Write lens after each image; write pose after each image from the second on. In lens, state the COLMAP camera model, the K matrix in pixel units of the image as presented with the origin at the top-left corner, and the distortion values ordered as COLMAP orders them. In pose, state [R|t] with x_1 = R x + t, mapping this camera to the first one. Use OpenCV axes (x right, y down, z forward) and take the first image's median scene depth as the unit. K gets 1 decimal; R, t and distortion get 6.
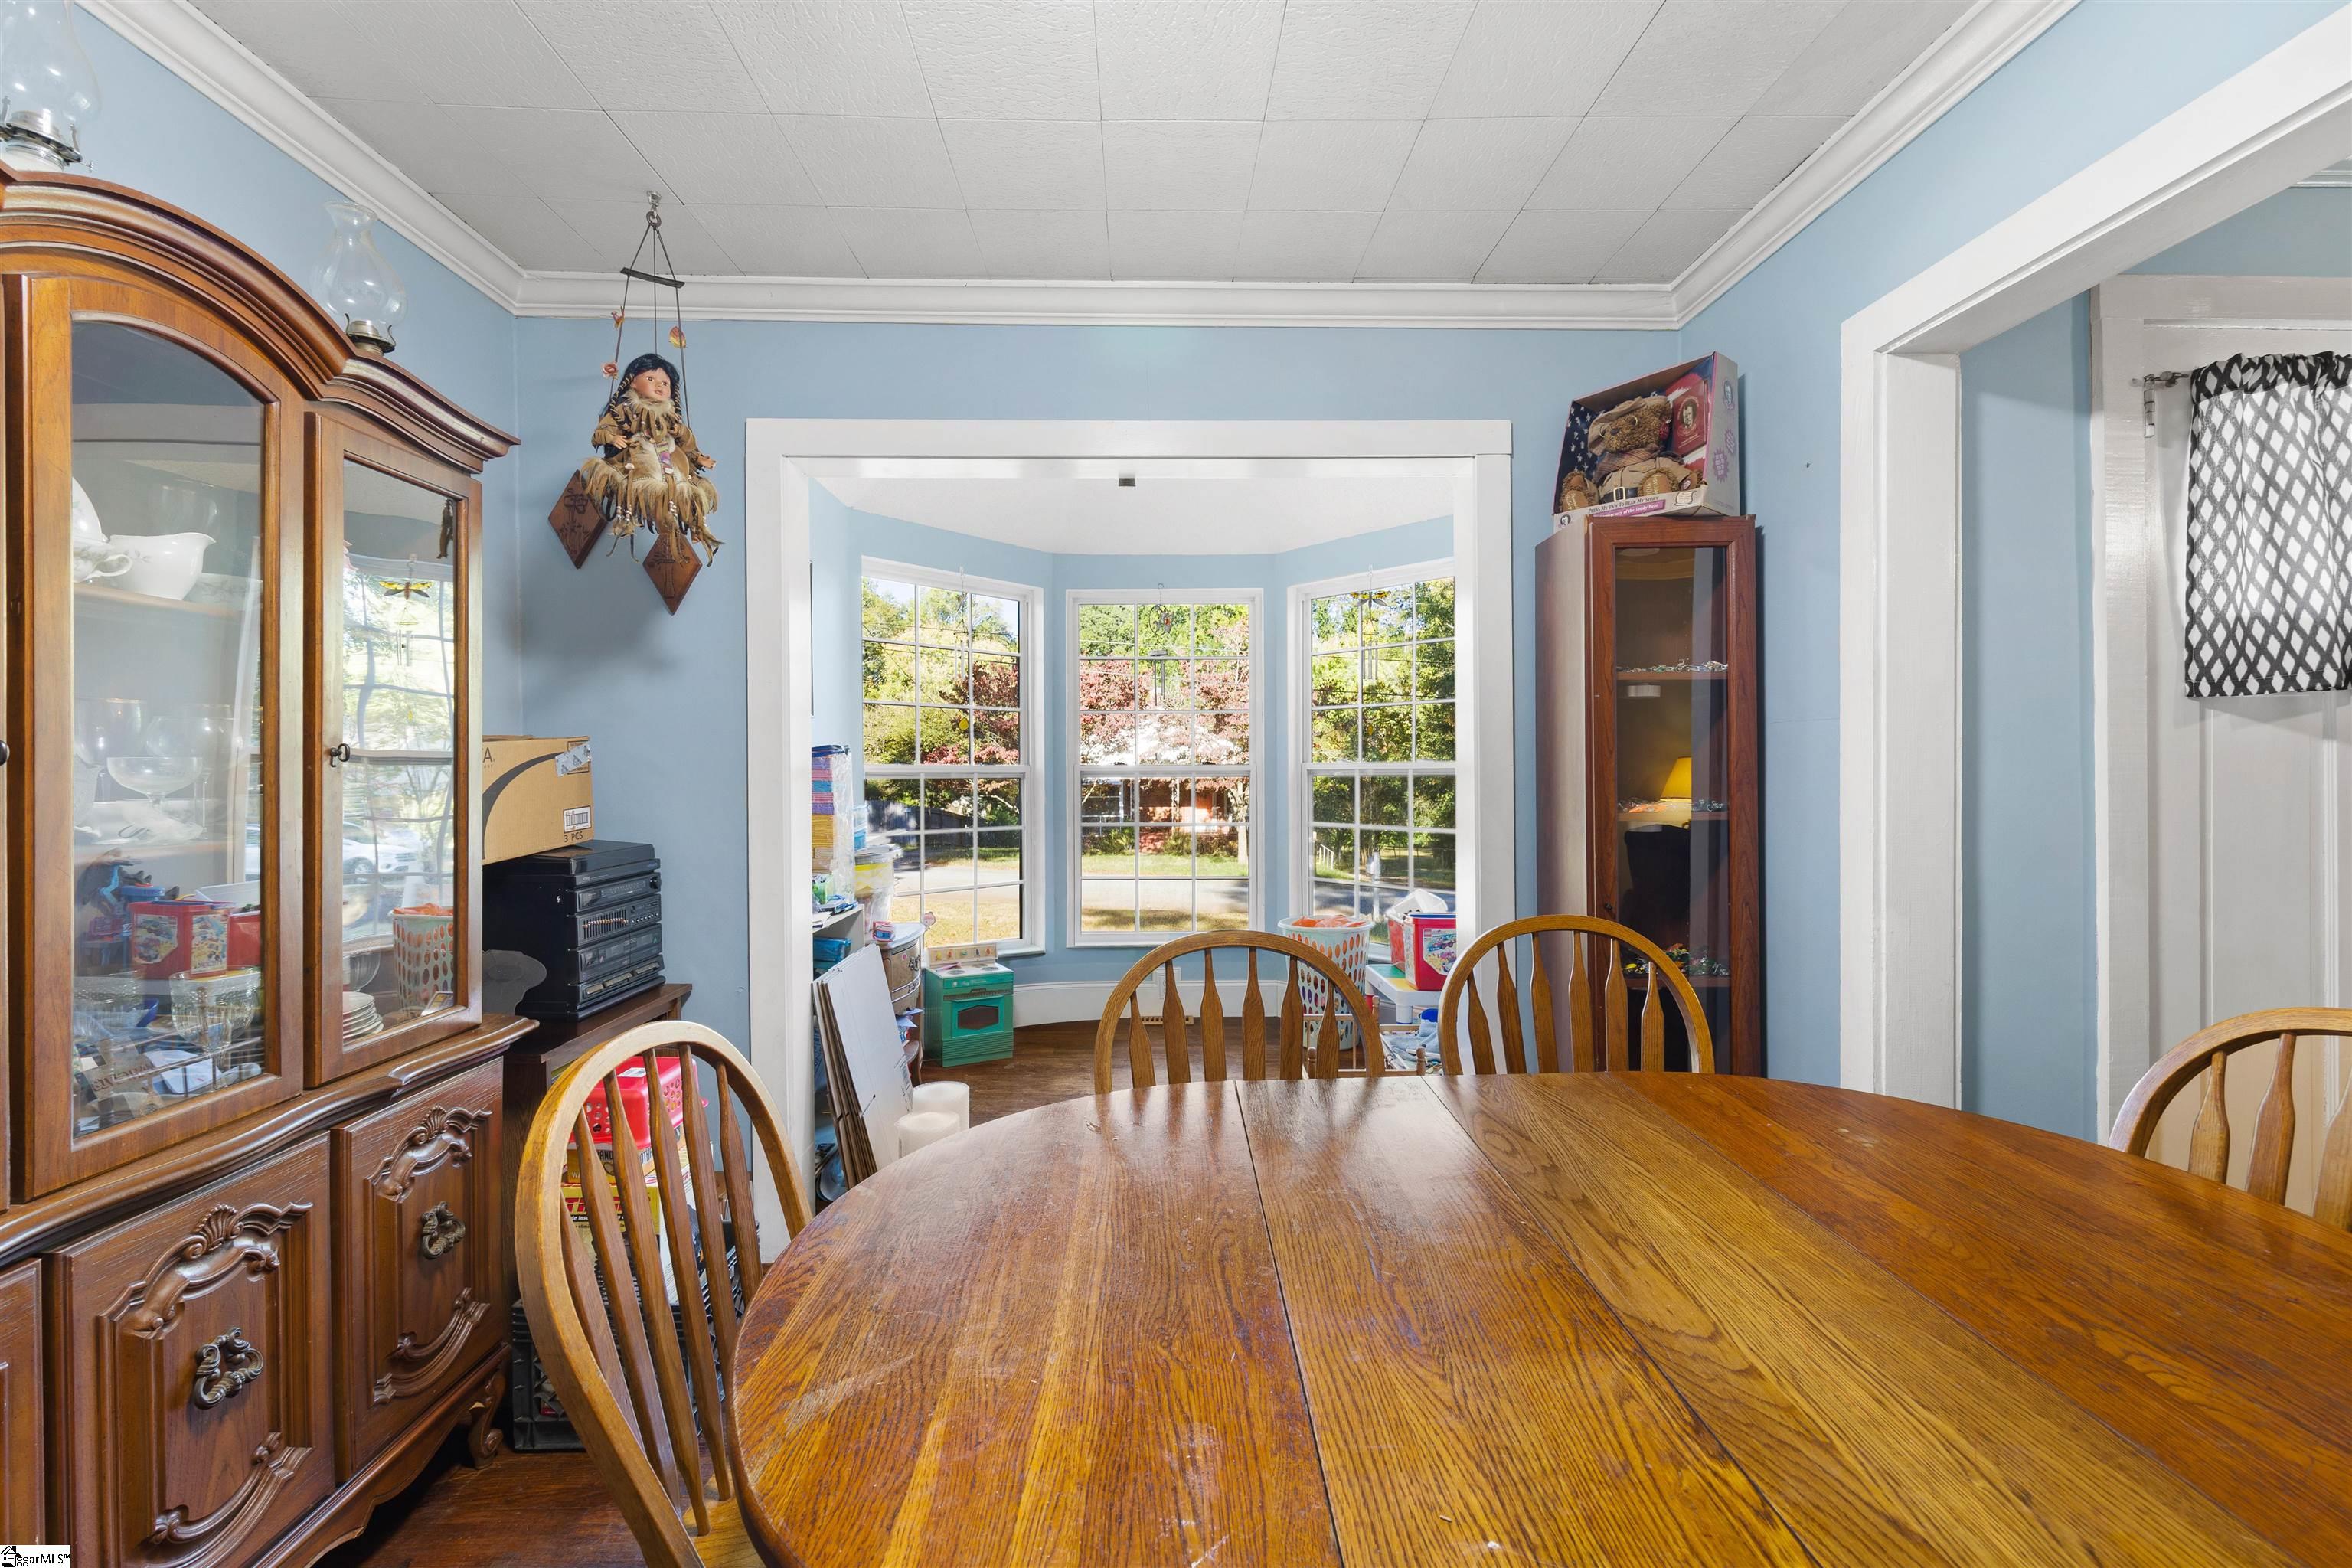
lens RADIAL K [[931.6, 0, 1178.7], [0, 931.6, 782.0], [0, 0, 1]] dist [-0.003677, -0.000035]
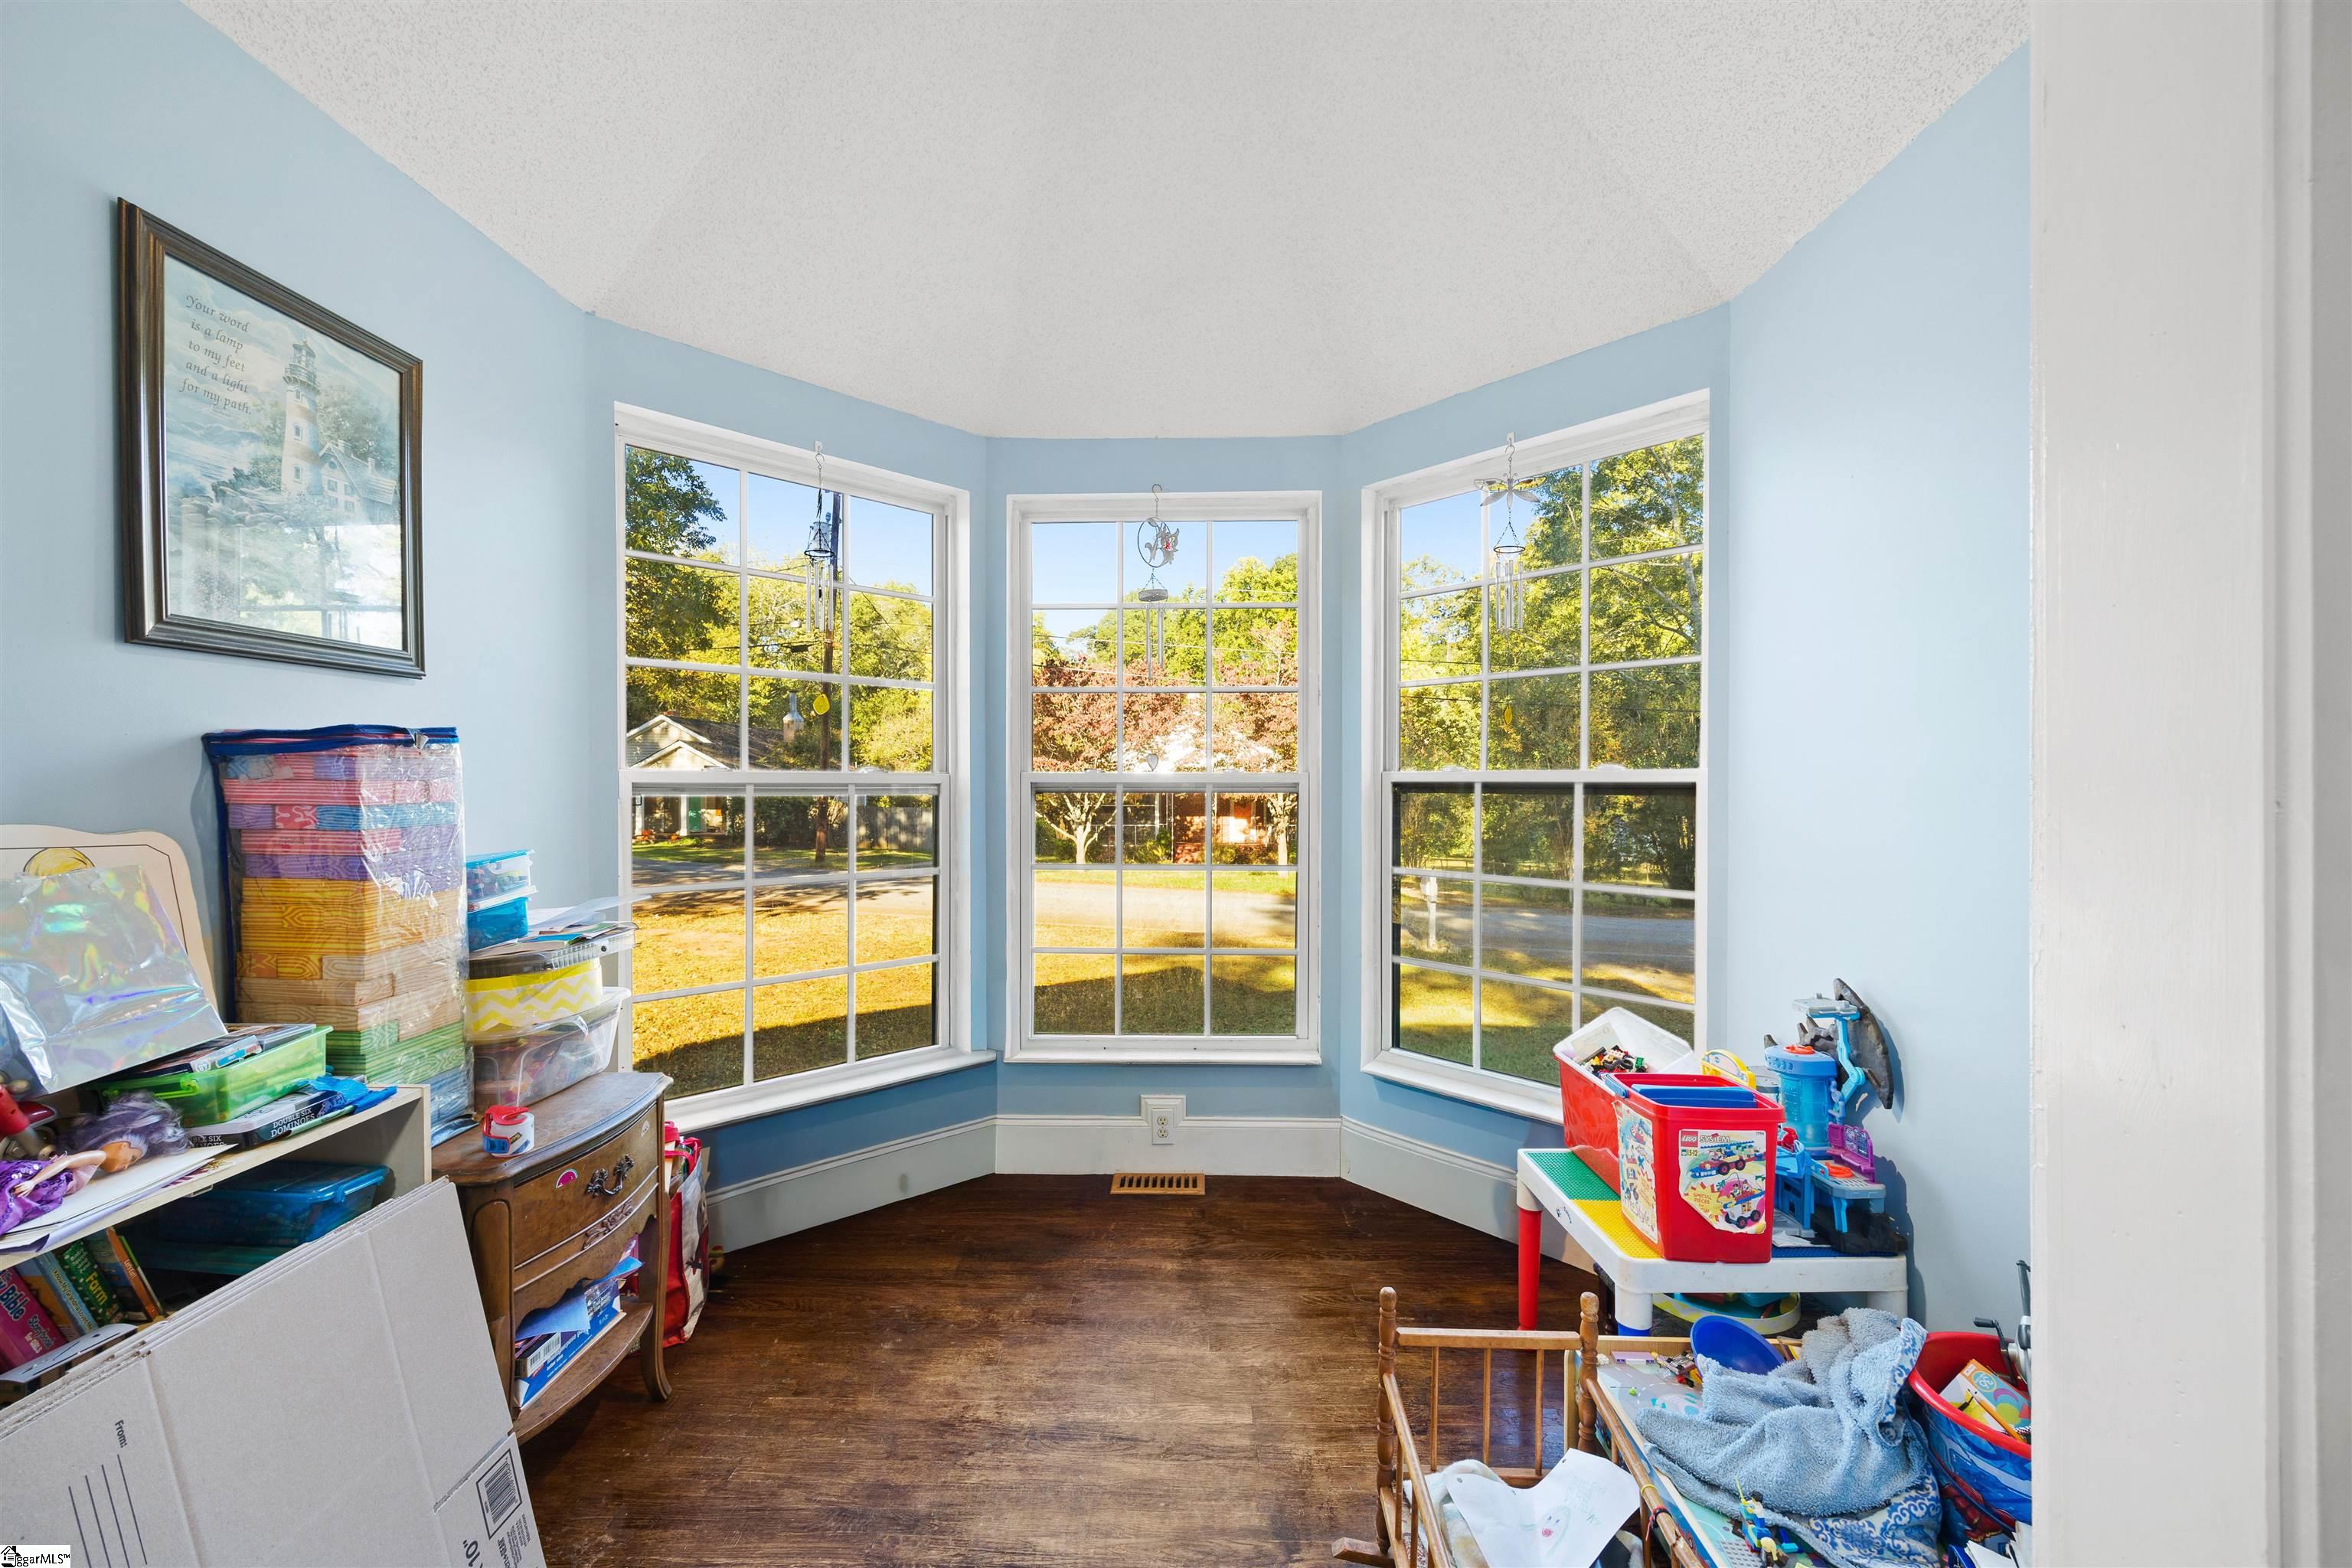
lens RADIAL K [[931.6, 0, 1168.1], [0, 931.6, 788.9], [0, 0, 1]] dist [-0.003677, -0.000035]
pose [[0.998515, 0.007072, -0.054012, 0.003219], [-0.007125, 0.999974, -0.000795, -0.001054], [0.054005, 0.001179, 0.998540, 0.053874]]
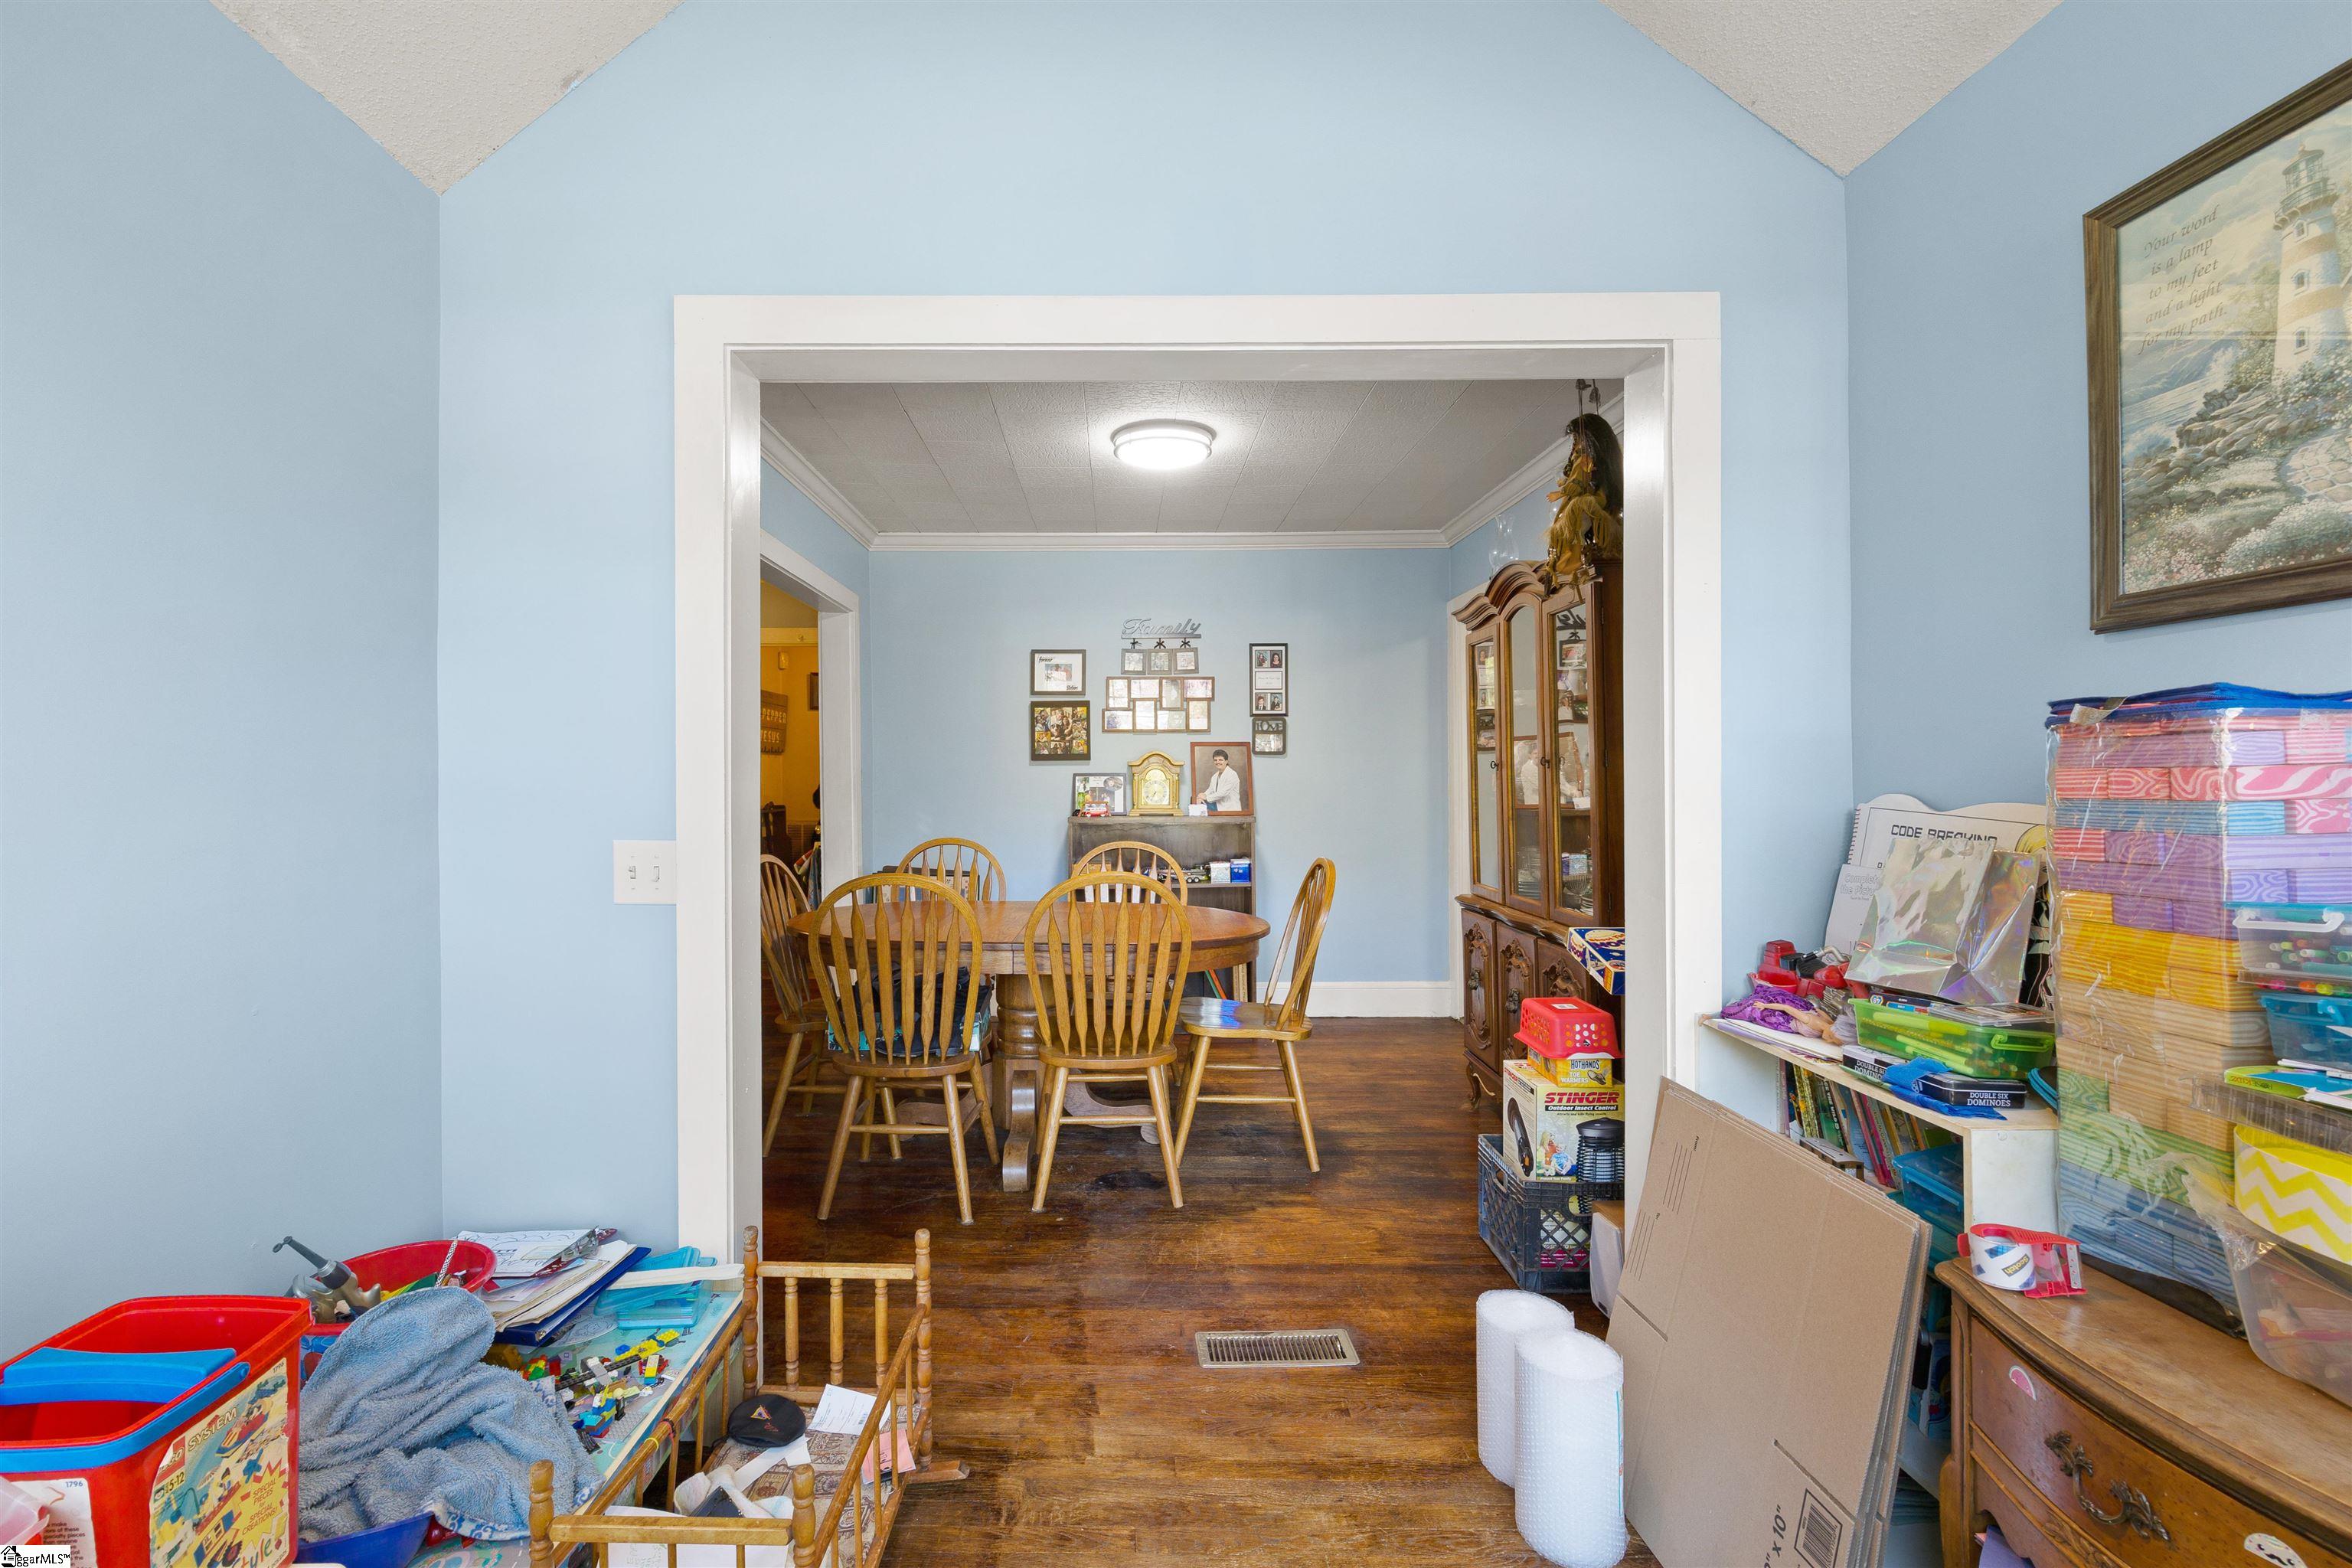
lens RADIAL K [[954.7, 0, 1166.2], [0, 954.7, 774.5], [0, 0, 1]] dist [-0.006237, 0.001140]
pose [[-0.999982, 0.005255, -0.002855, -0.001530], [0.005241, 0.999975, 0.004847, -0.001234], [0.002881, 0.004832, -0.999984, 0.127202]]
